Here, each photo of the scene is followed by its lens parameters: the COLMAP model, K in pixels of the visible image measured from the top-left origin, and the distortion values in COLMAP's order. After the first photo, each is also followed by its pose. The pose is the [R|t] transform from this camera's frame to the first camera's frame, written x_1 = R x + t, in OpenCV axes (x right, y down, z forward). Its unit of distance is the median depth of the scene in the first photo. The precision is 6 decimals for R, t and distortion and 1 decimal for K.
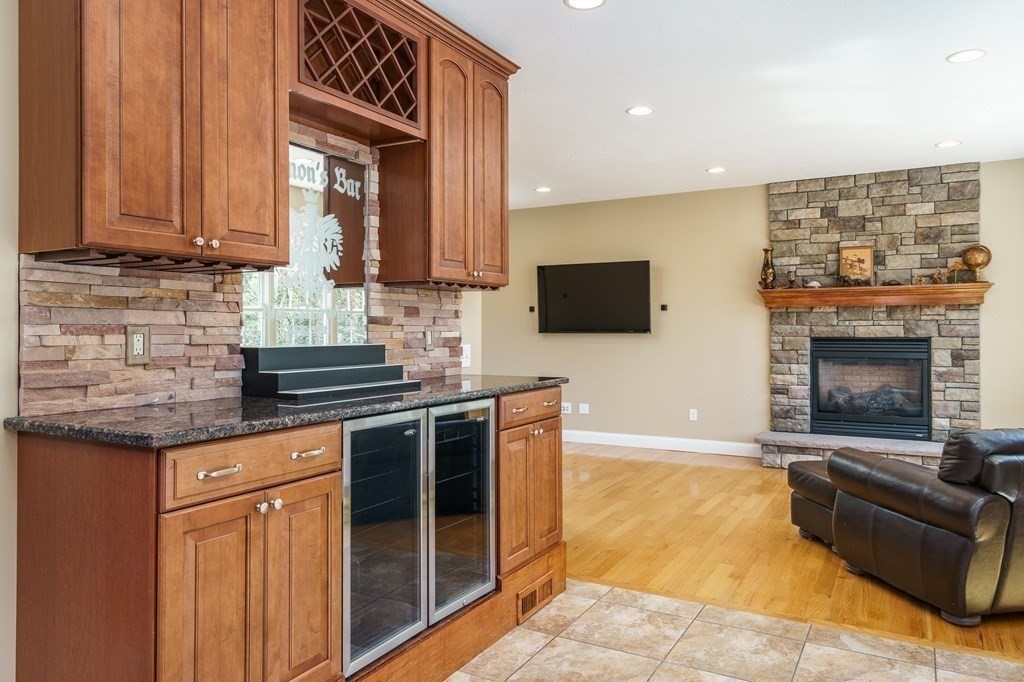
lens RADIAL K [[711.5, 0, 504.8], [0, 711.5, 326.4], [0, 0, 1]] dist [0.001278, 0.011736]
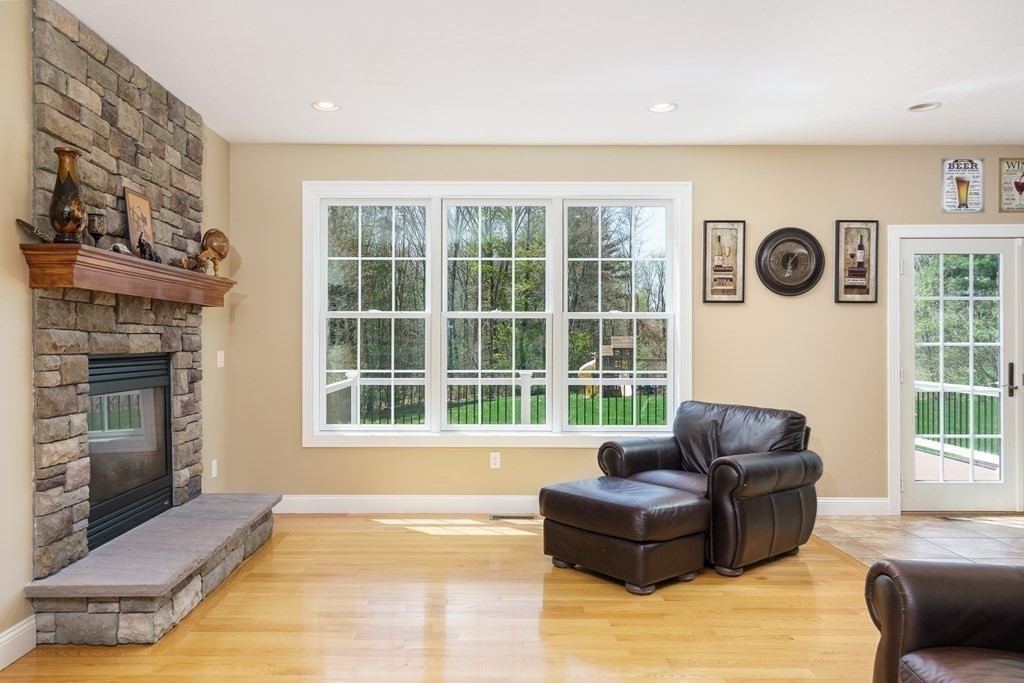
lens RADIAL K [[729.6, 0, 484.8], [0, 729.6, 341.4], [0, 0, 1]] dist [-0.008492, 0.000686]
pose [[-0.492646, 0.003339, 0.870223, -0.137883], [-0.002381, 0.999984, -0.005184, 0.007585], [-0.870226, -0.004626, -0.492630, 1.037913]]
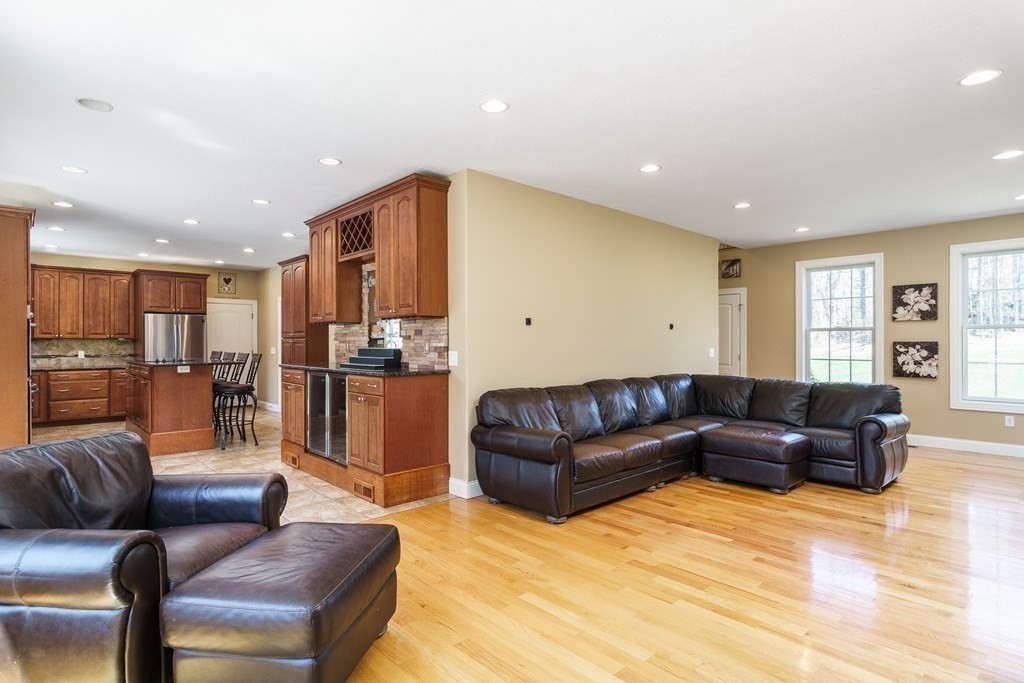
lens RADIAL K [[532.2, 0, 507.2], [0, 532.2, 341.5], [0, 0, 1]] dist [-0.000633, 0.002587]
pose [[-0.298878, 0.003147, -0.954286, 0.588760], [0.008489, 0.999964, 0.000638, 0.002259], [0.954253, -0.007911, -0.298894, 0.845812]]
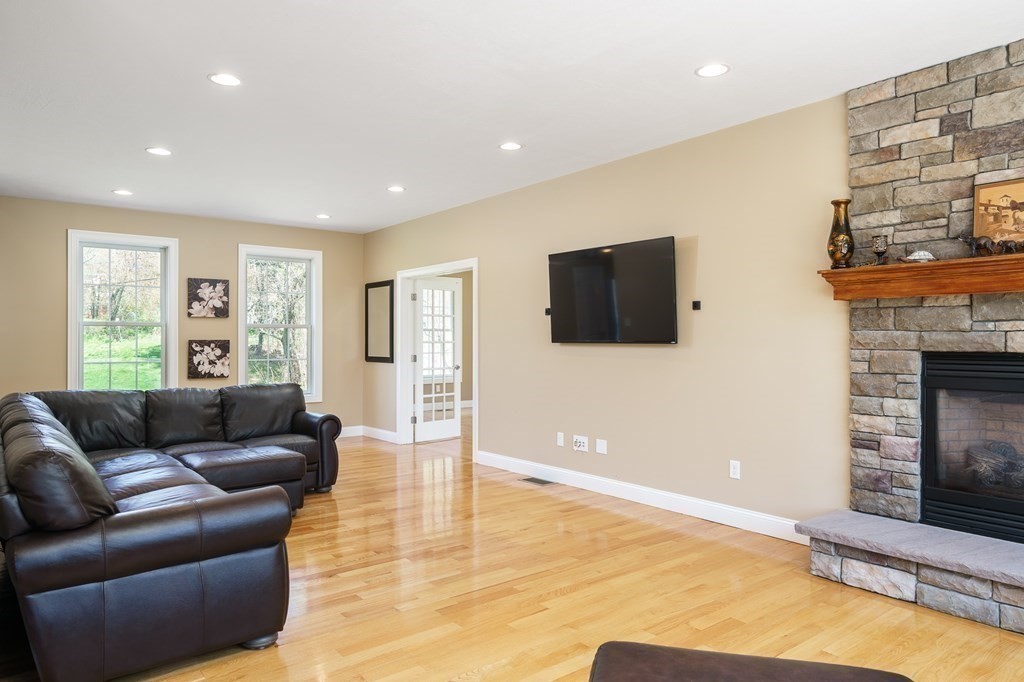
lens RADIAL K [[654.6, 0, 507.2], [0, 654.6, 336.5], [0, 0, 1]] dist [0.007675, -0.000952]
pose [[0.927114, 0.001070, -0.374778, 0.331029], [-0.002058, 0.999995, -0.002236, 0.005179], [0.374774, 0.002845, 0.927112, 0.410691]]
